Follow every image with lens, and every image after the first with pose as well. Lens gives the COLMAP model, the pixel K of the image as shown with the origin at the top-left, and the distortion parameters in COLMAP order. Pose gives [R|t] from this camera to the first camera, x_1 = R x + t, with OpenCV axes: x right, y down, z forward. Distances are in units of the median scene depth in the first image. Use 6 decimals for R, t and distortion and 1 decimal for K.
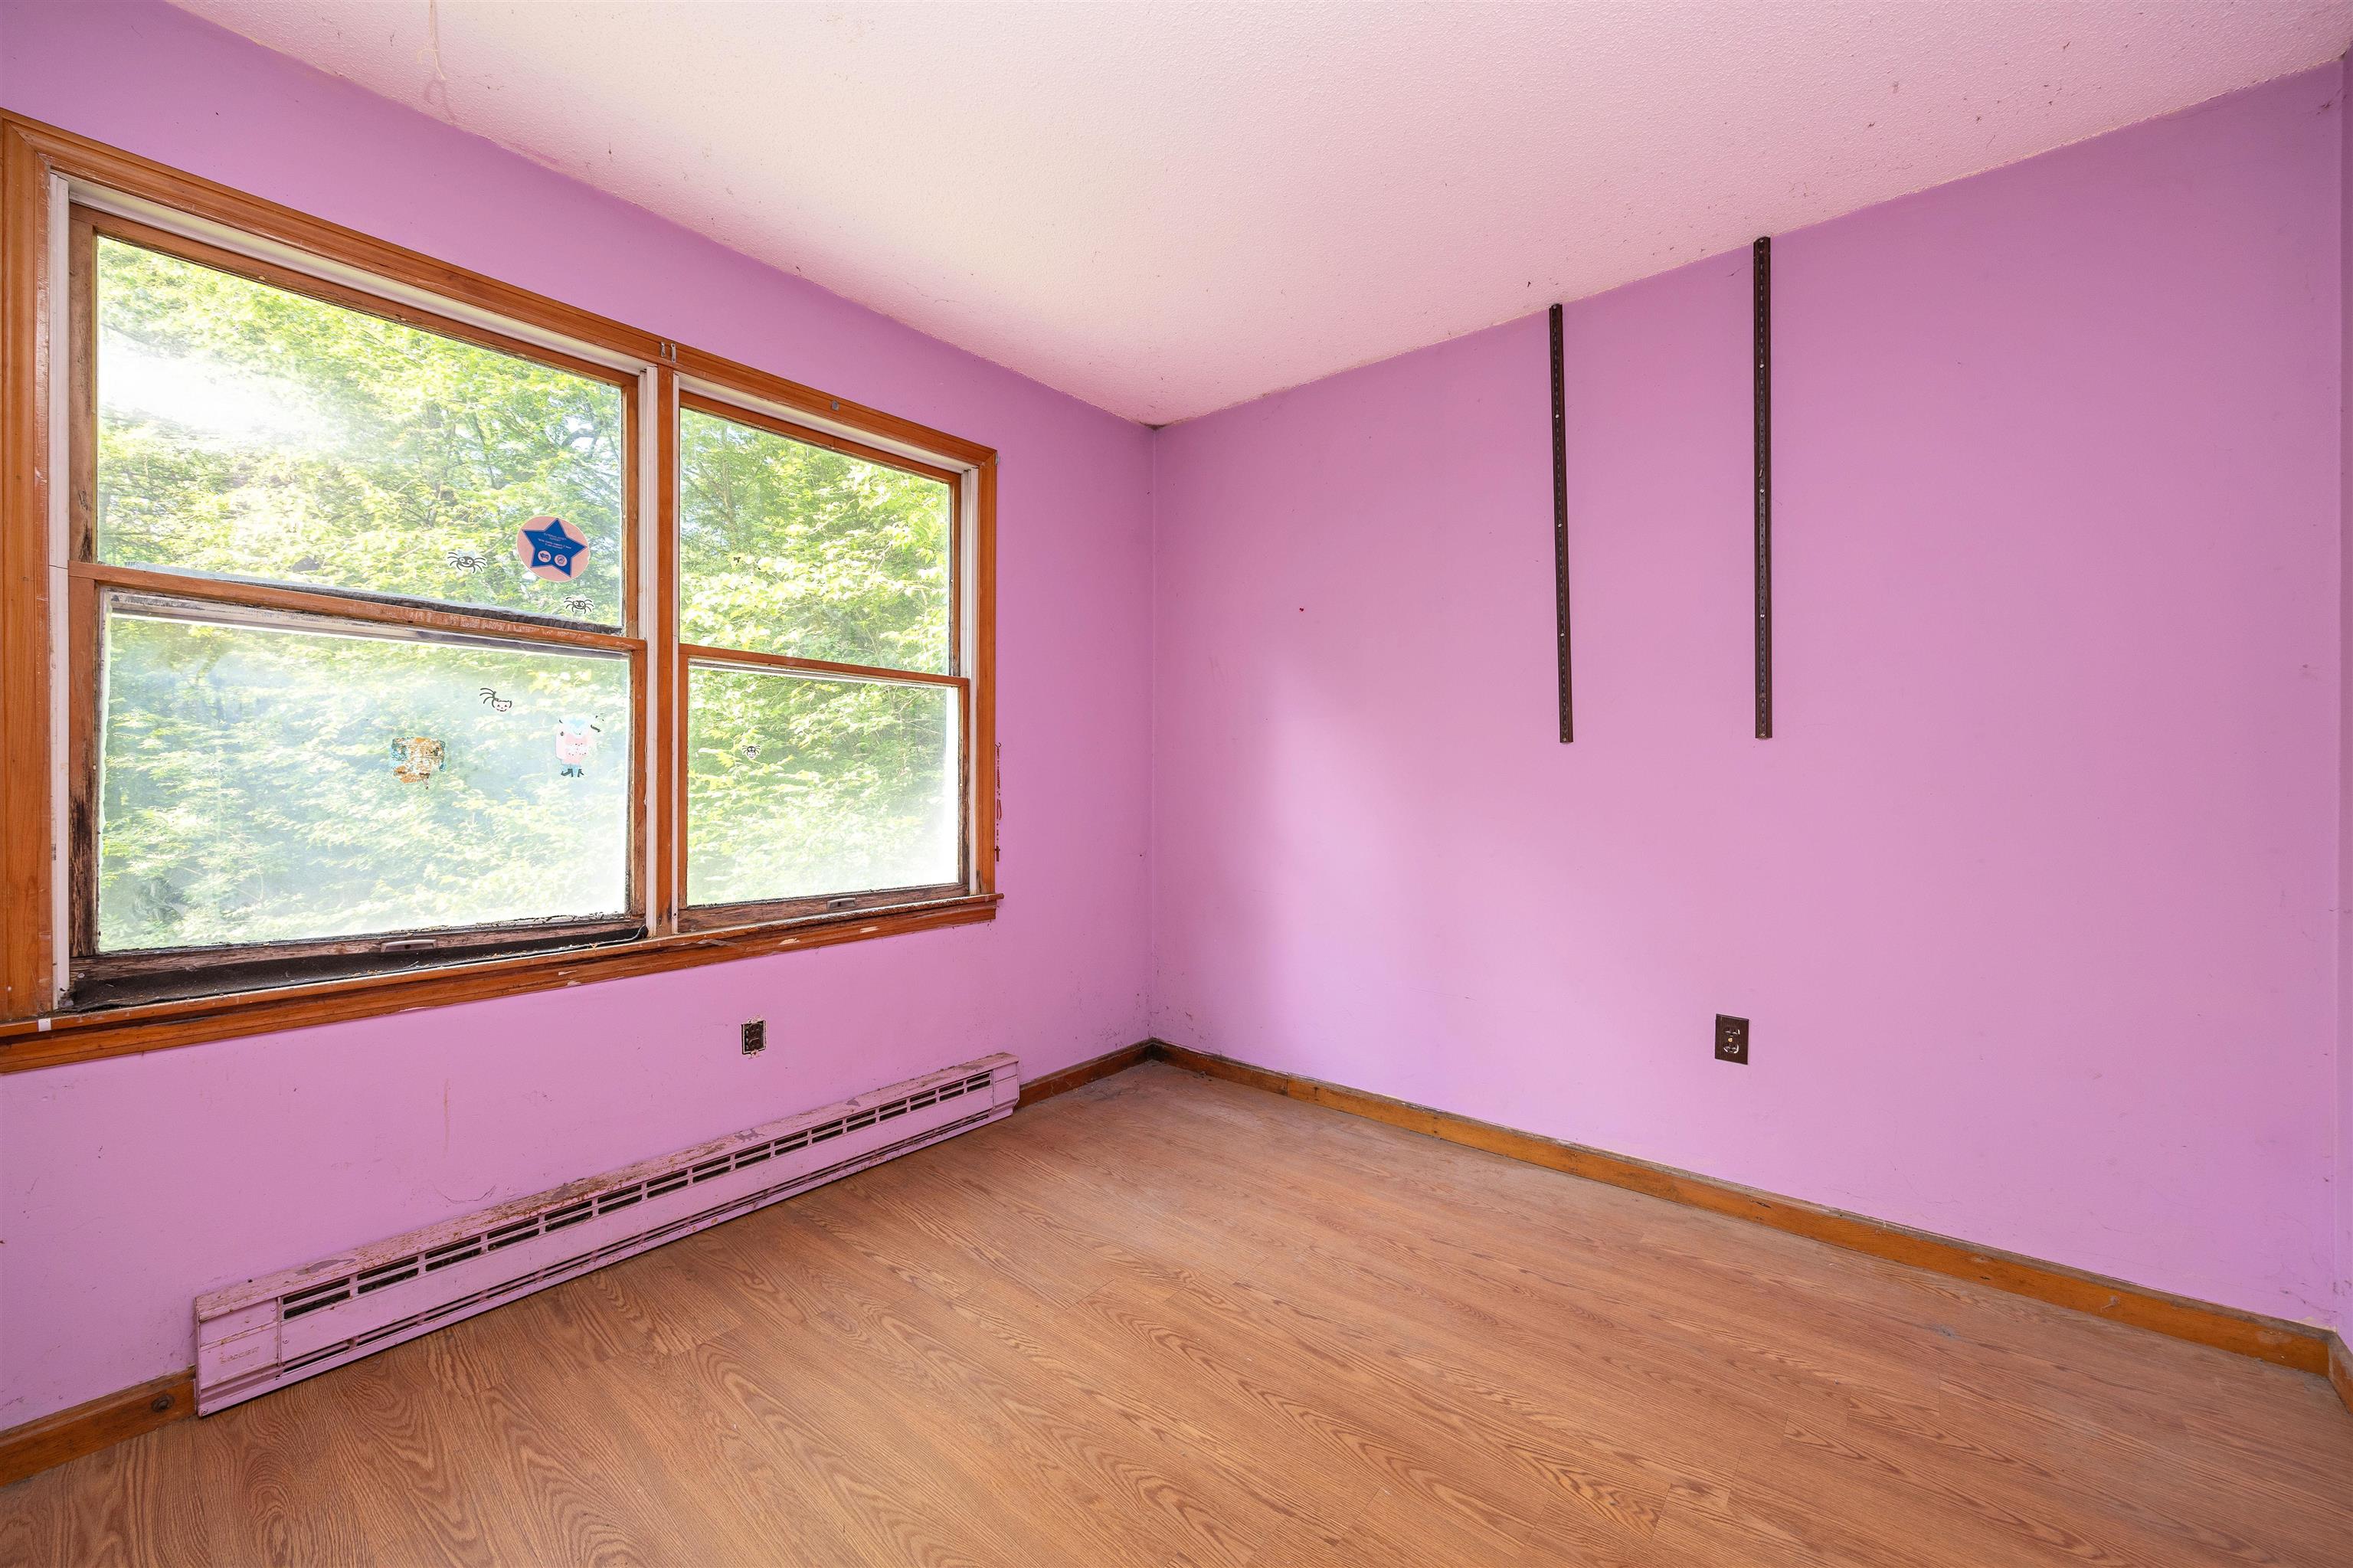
lens RADIAL K [[956.3, 0, 1181.7], [0, 956.3, 771.6], [0, 0, 1]] dist [0.000325, 0.000166]
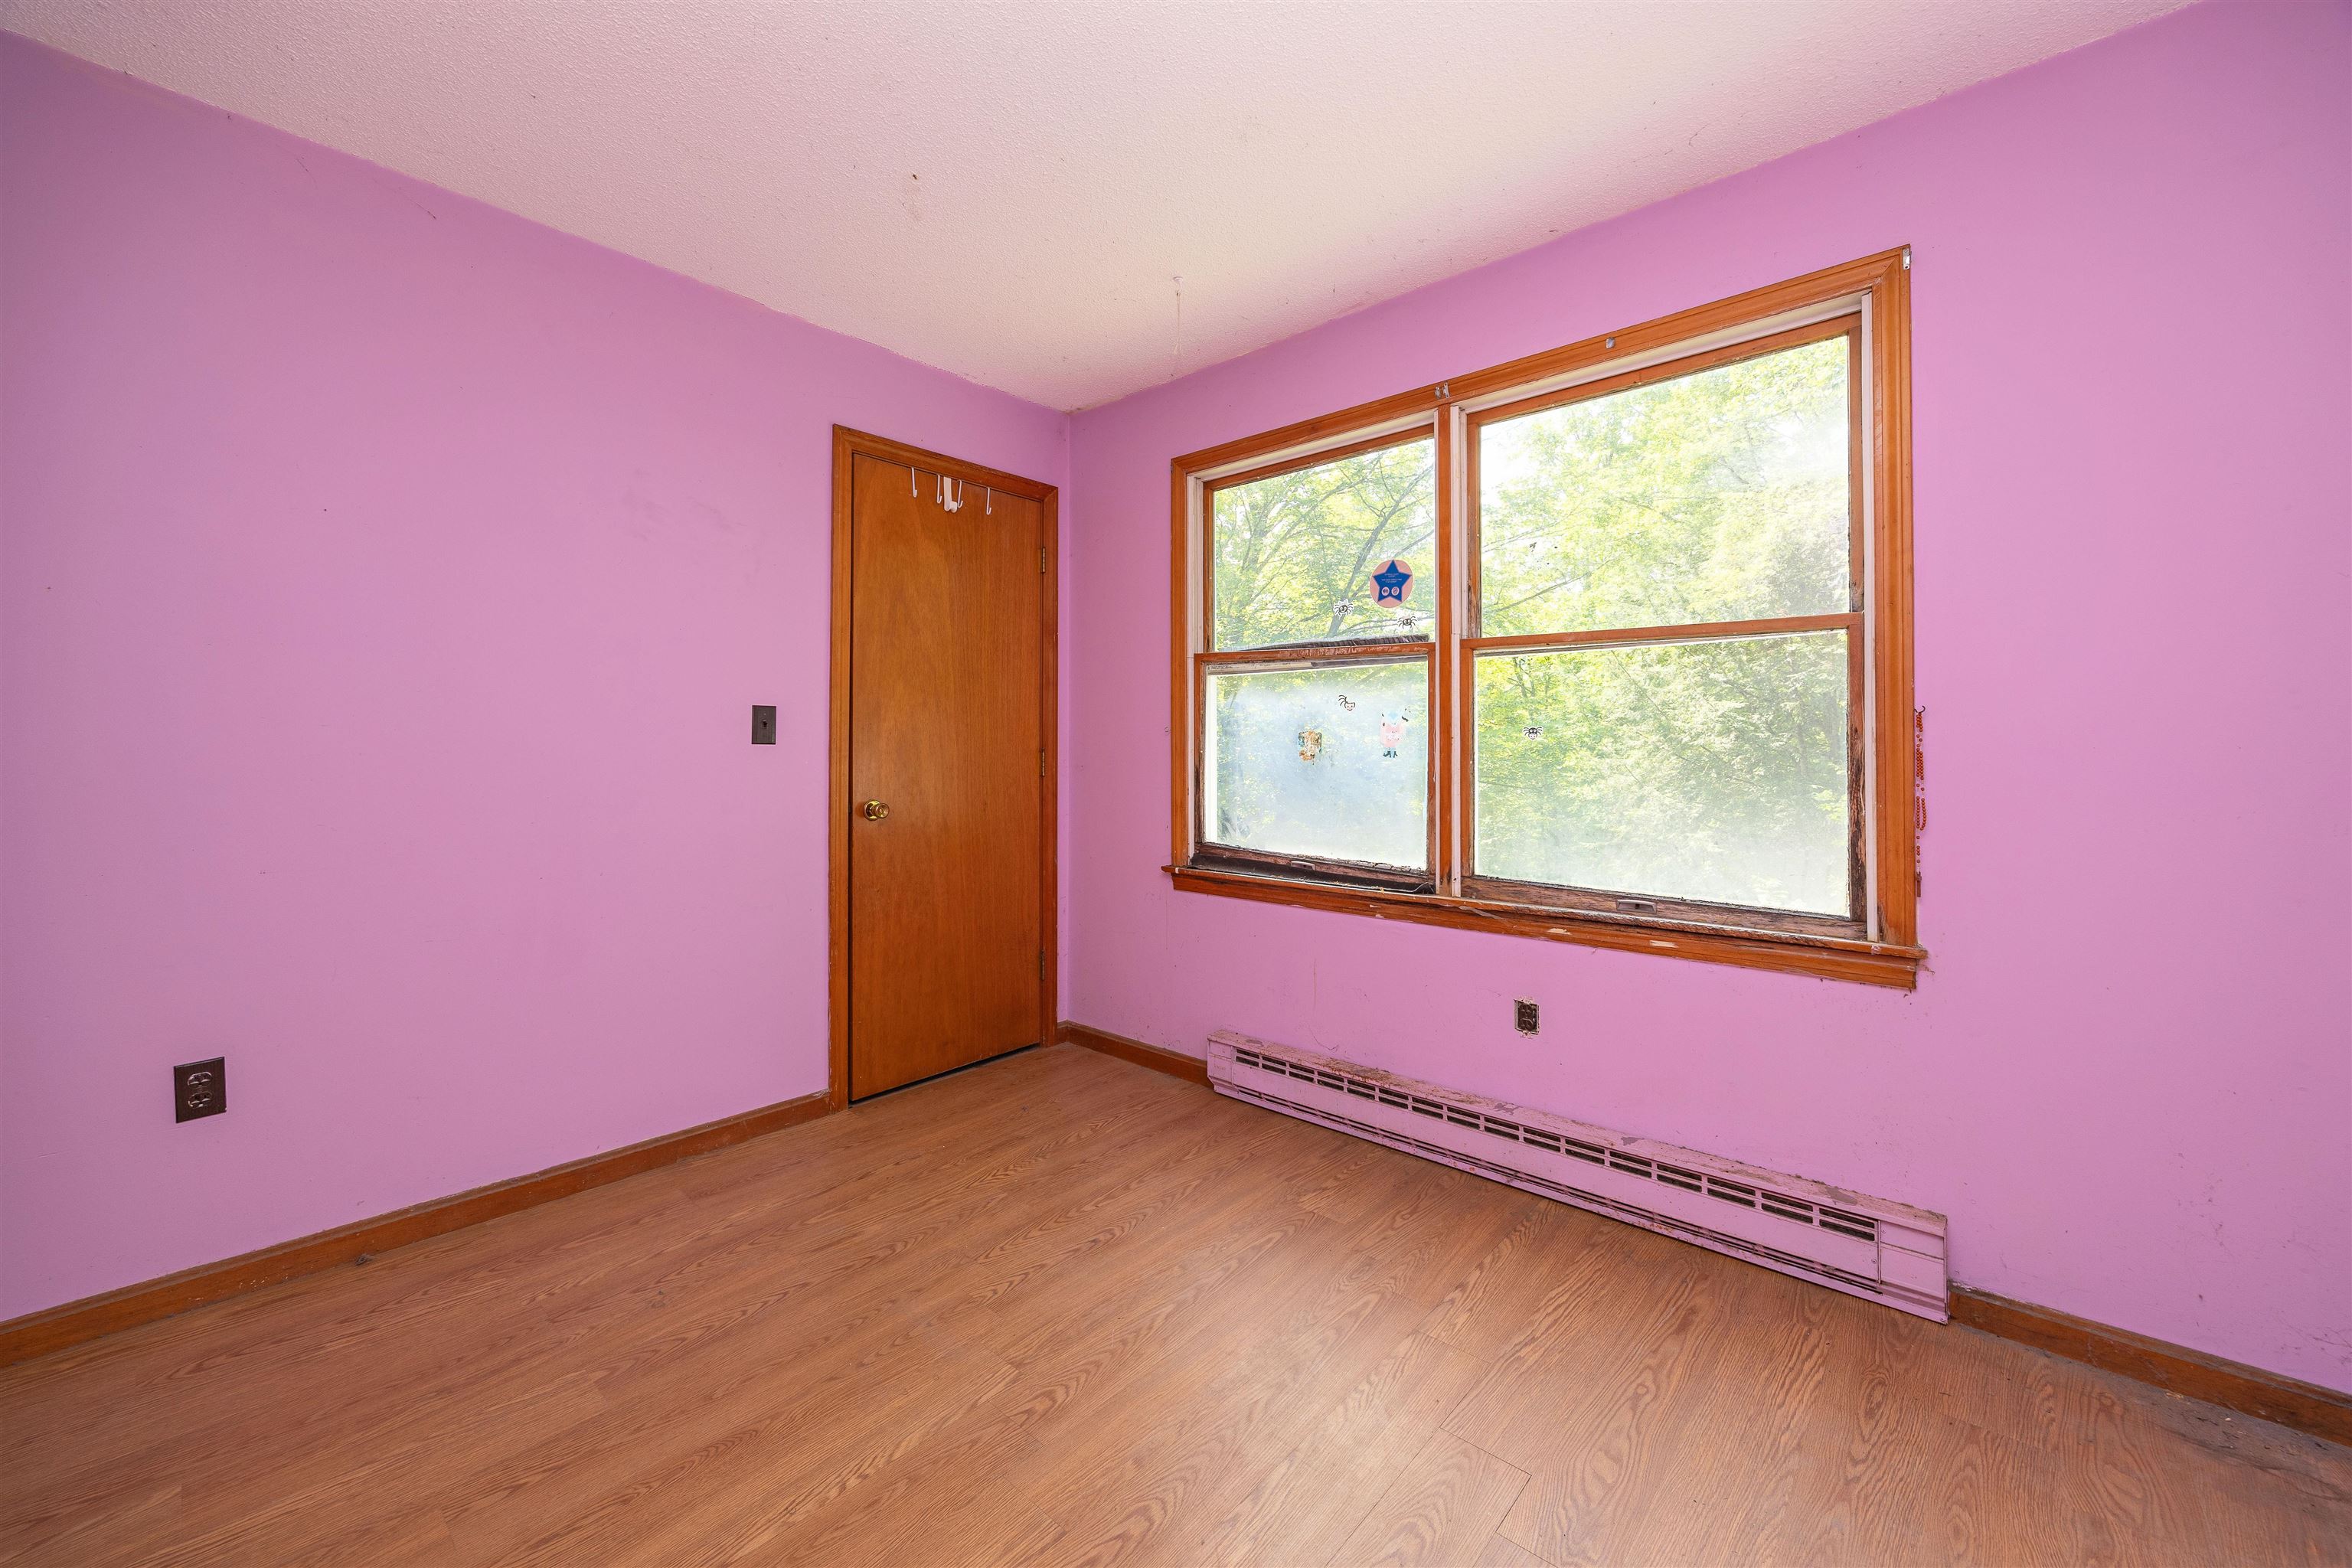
lens RADIAL K [[986.0, 0, 1188.4], [0, 986.0, 733.7], [0, 0, 1]] dist [-0.000435, 0.000376]
pose [[-0.097261, -0.020899, -0.995039, 0.705261], [0.000658, 0.999778, -0.021062, 0.001249], [0.995259, -0.002703, -0.097226, 0.844266]]
